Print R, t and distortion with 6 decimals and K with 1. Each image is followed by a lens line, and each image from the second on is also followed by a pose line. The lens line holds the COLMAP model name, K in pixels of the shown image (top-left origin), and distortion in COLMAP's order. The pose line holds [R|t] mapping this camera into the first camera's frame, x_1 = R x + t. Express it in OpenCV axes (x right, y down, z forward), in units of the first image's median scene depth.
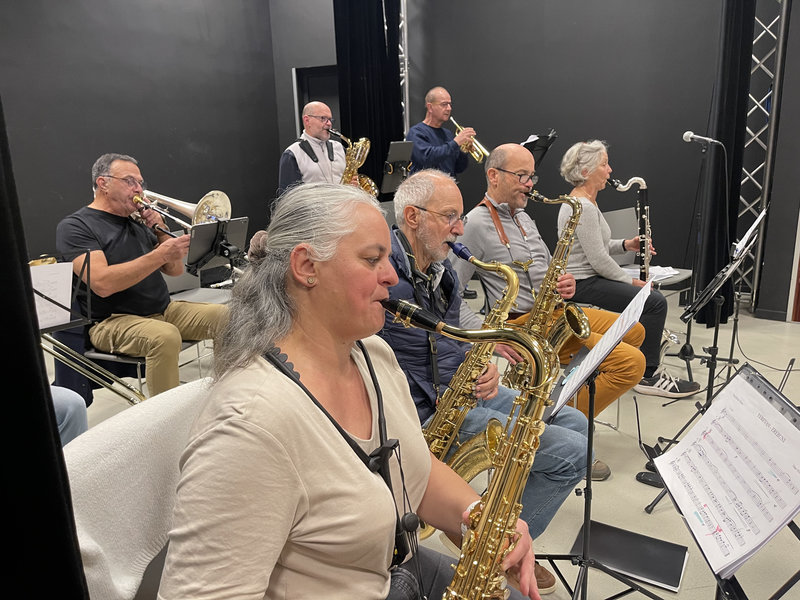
lens RADIAL K [[609.7, 0, 398.3], [0, 609.7, 297.8], [0, 0, 1]] dist [0.071410, -0.094423]
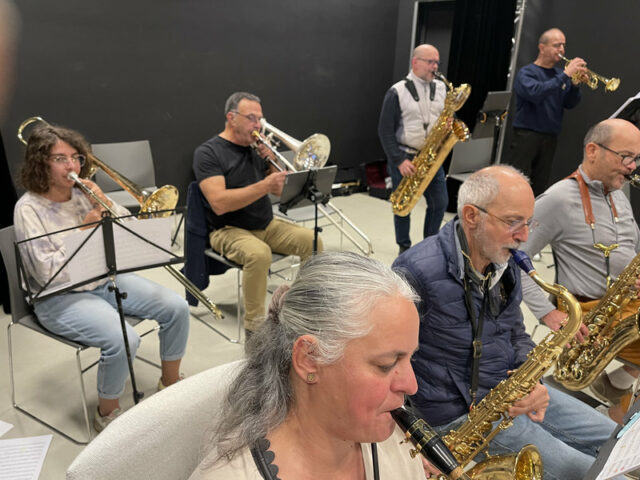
lens RADIAL K [[480.7, 0, 317.3], [0, 480.7, 239.9], [0, 0, 1]] dist [0.104334, -0.146848]
pose [[0.933042, 0.186244, -0.307809, 0.017268], [-0.140517, 0.976272, 0.164766, -0.130783], [0.331192, -0.110481, 0.937073, 0.133697]]
